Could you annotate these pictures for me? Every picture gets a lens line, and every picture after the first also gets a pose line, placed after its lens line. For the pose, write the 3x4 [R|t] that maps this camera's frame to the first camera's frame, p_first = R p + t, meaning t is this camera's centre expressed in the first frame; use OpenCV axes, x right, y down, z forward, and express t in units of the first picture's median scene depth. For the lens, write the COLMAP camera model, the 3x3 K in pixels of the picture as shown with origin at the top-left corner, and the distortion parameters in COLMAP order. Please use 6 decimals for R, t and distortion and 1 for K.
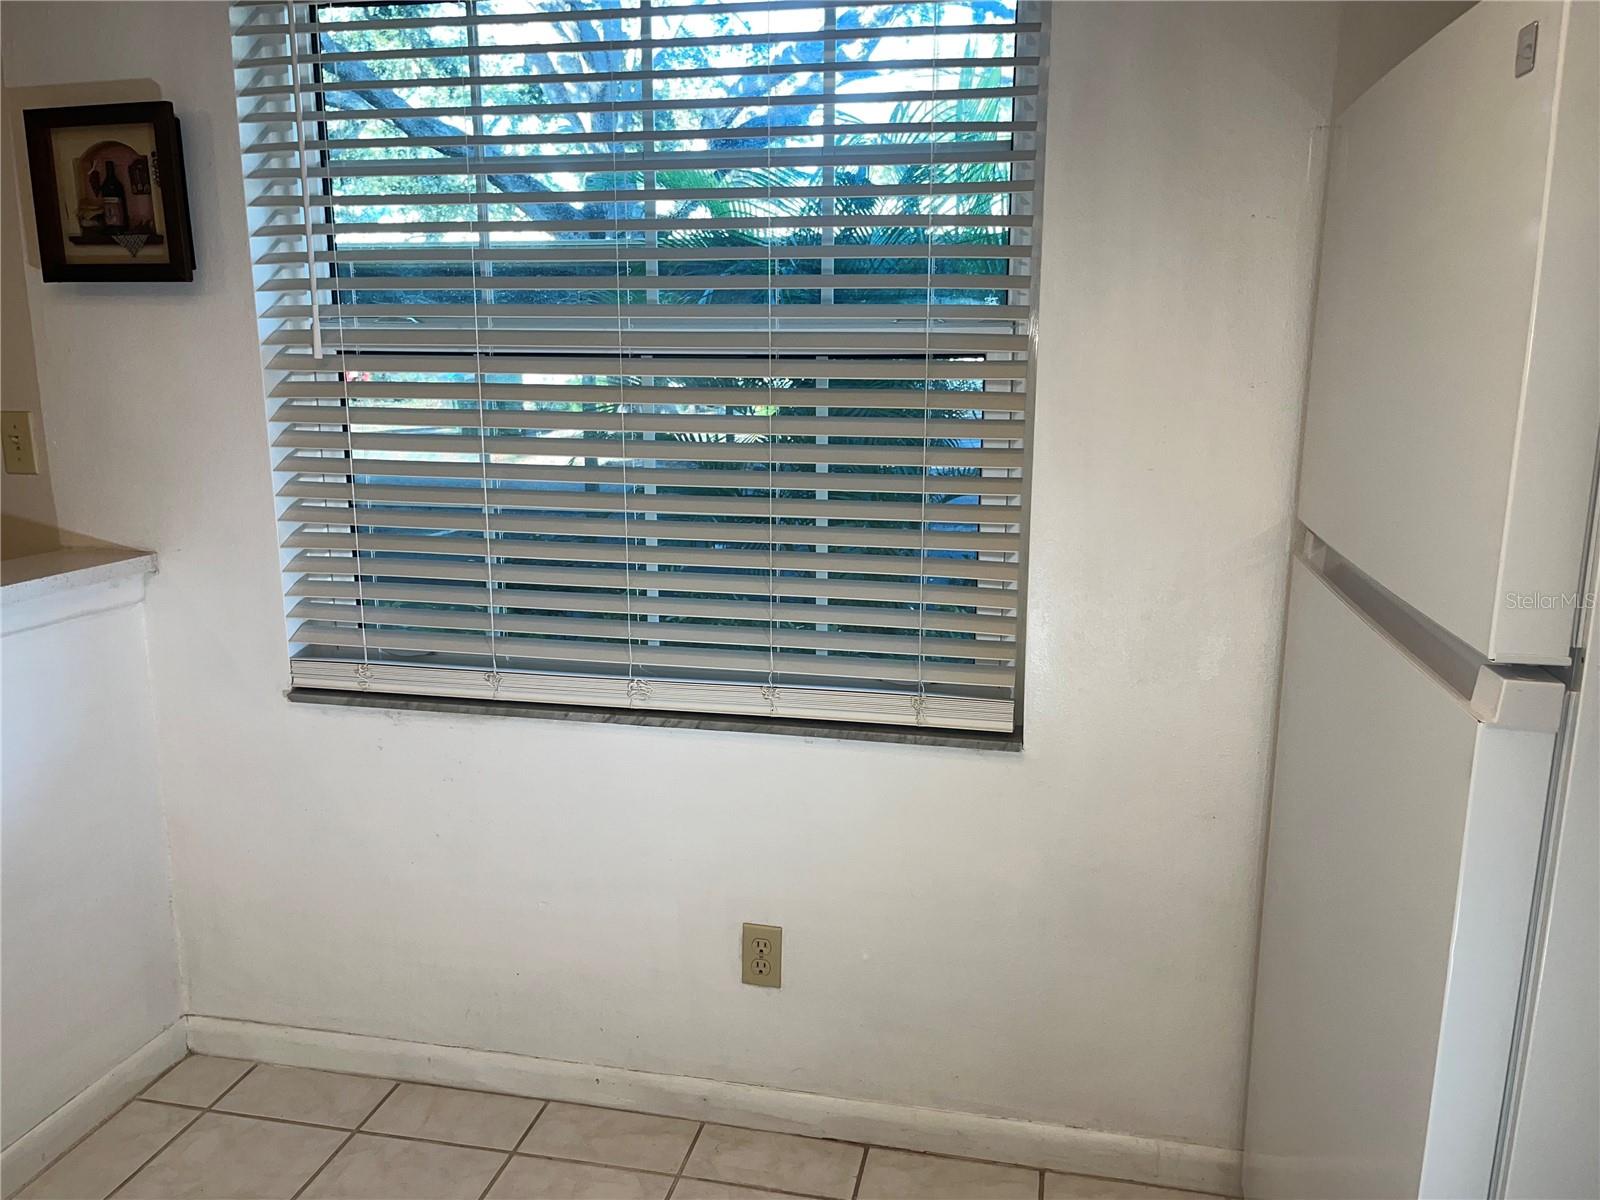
lens RADIAL K [[1226.8, 0, 808.6], [0, 1226.8, 598.8], [0, 0, 1]] dist [0.055036, -0.083969]
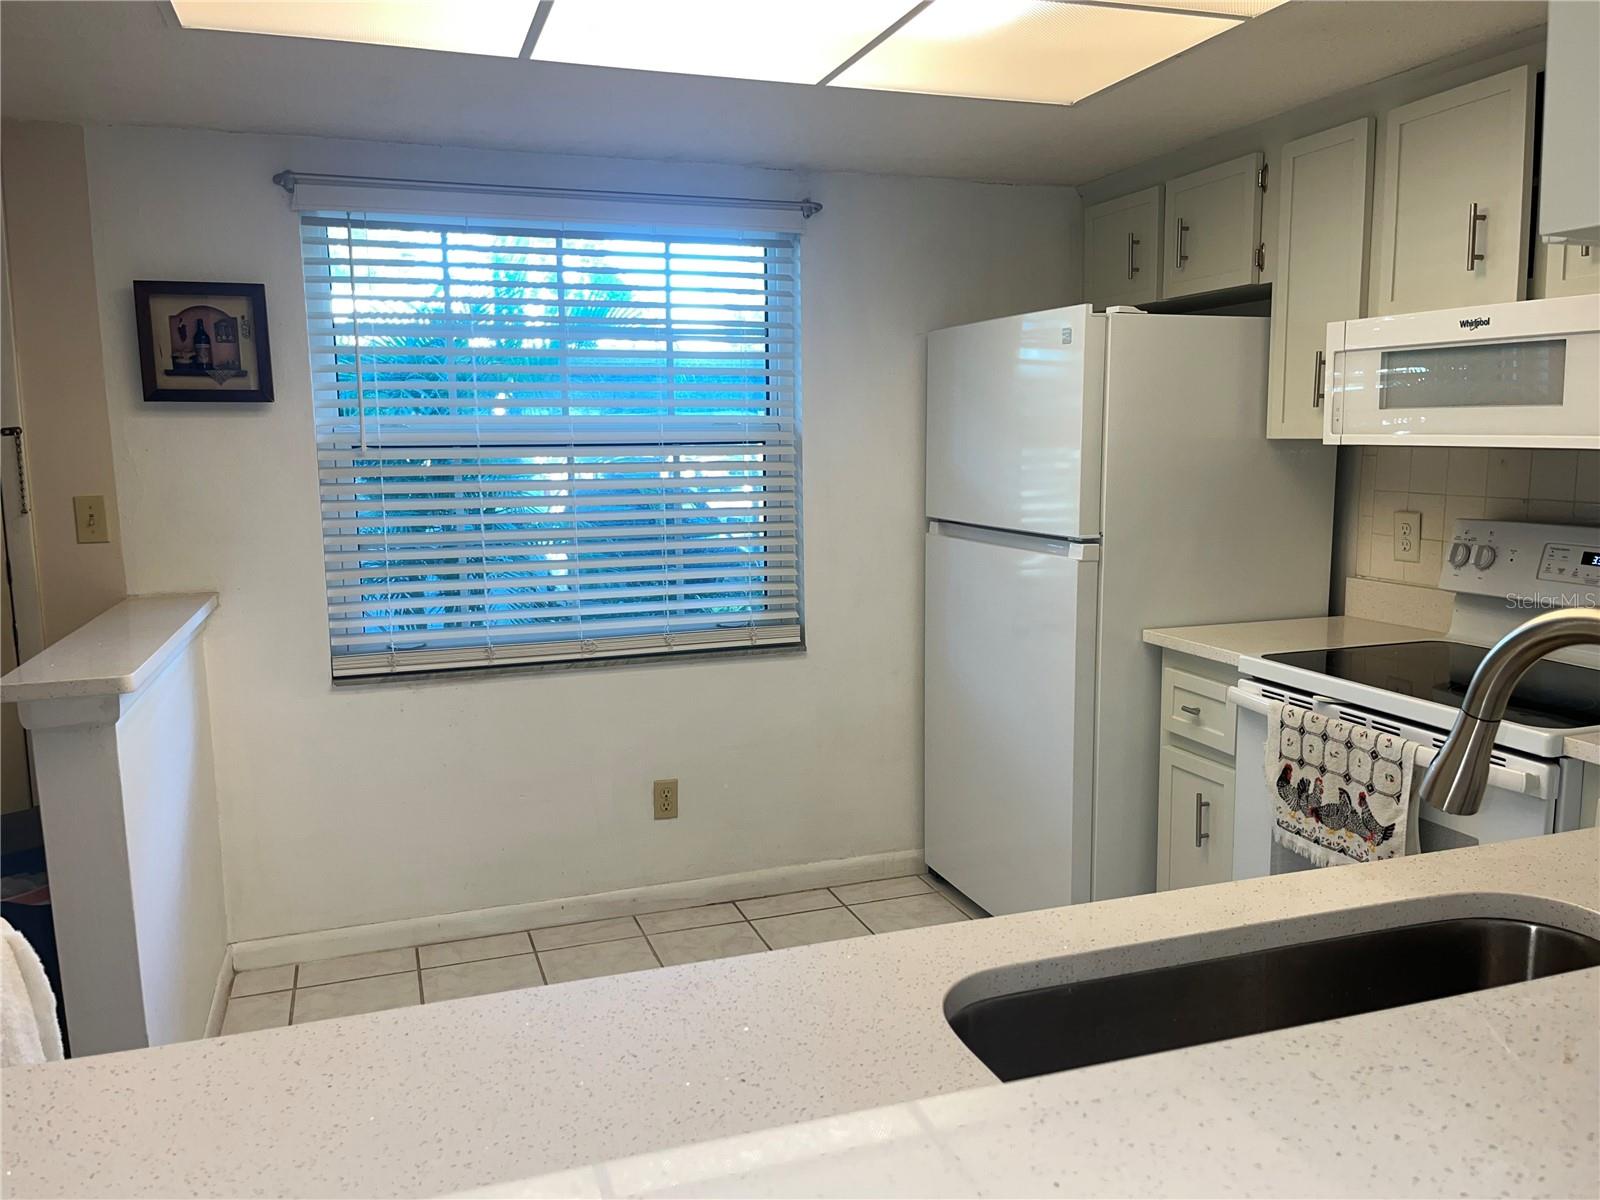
lens RADIAL K [[1226.8, 0, 799.9], [0, 1226.8, 590.0], [0, 0, 1]] dist [0.055036, -0.083969]
pose [[0.853766, -0.078113, 0.514764, -0.731802], [0.118065, 0.991973, -0.045291, 0.106500], [-0.507094, 0.099443, 0.856135, -0.556870]]
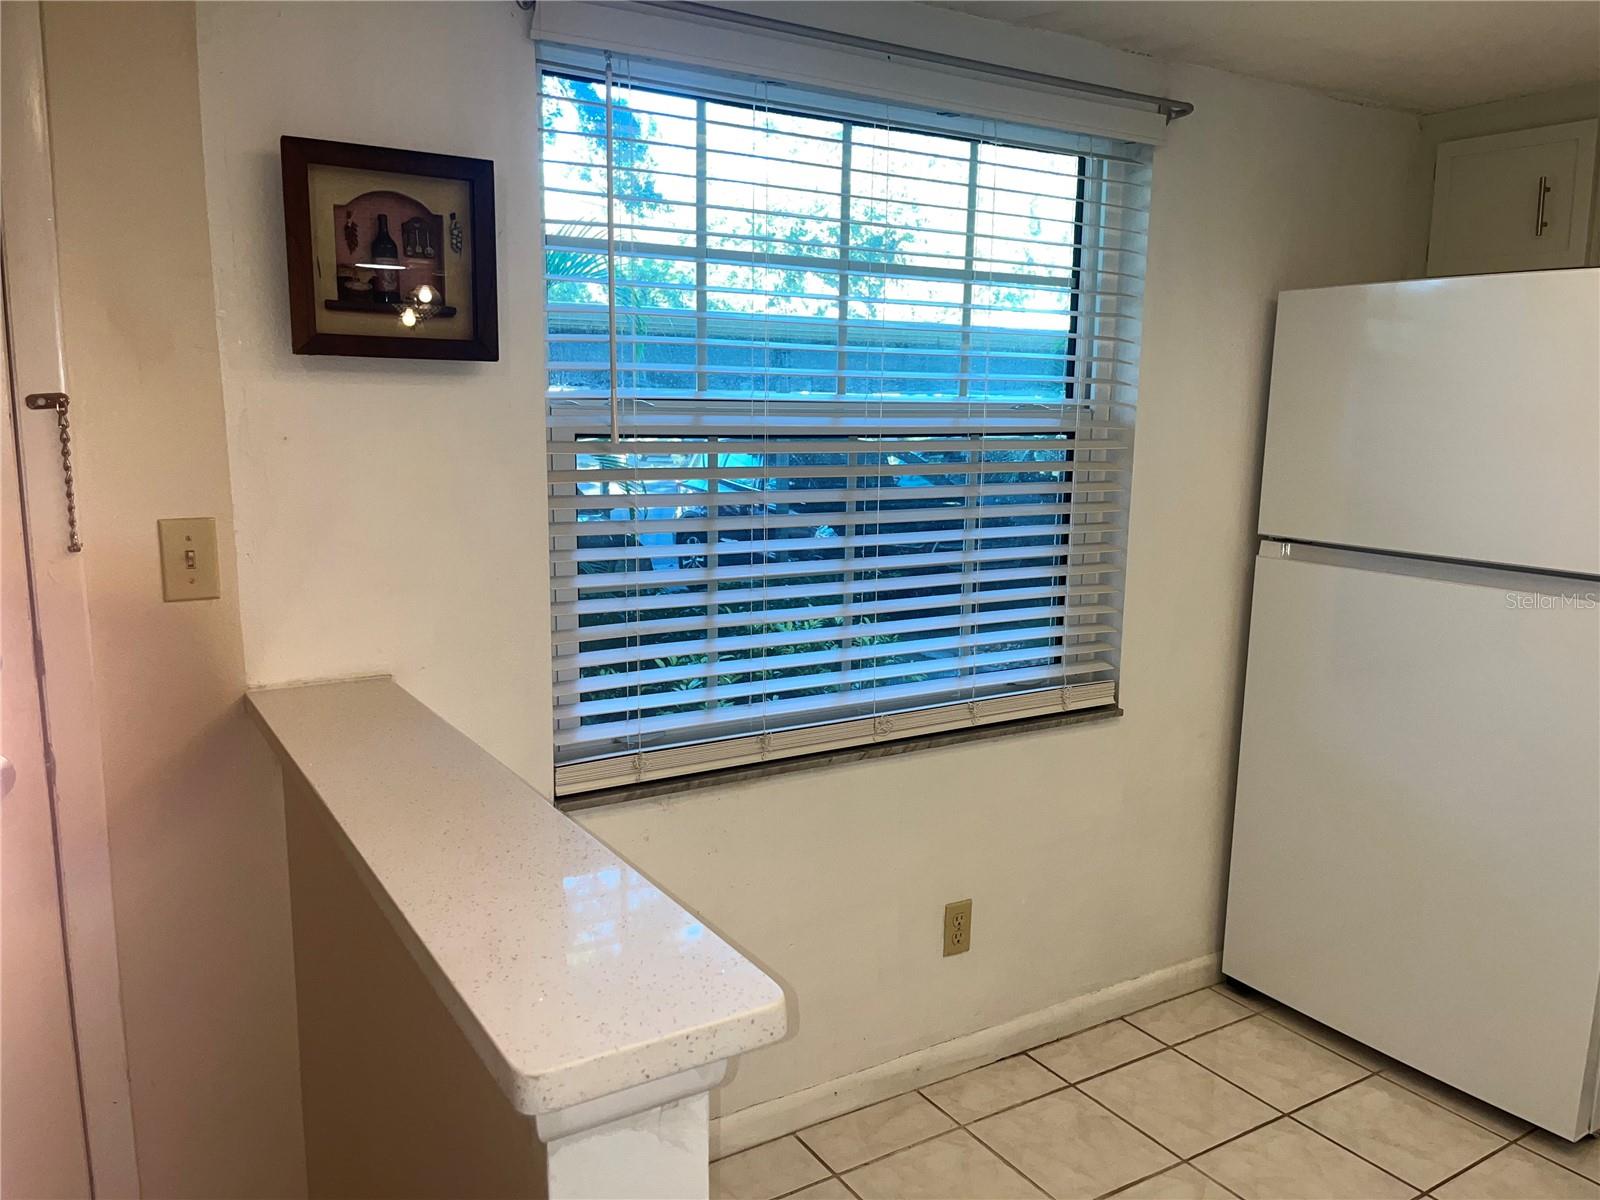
lens RADIAL K [[1226.8, 0, 795.4], [0, 1226.8, 603.2], [0, 0, 1]] dist [0.055036, -0.083969]
pose [[0.718118, -0.109193, 0.687301, -0.965298], [0.123622, 0.991922, 0.028424, -0.081444], [-0.684853, 0.064554, 0.725816, 0.215949]]
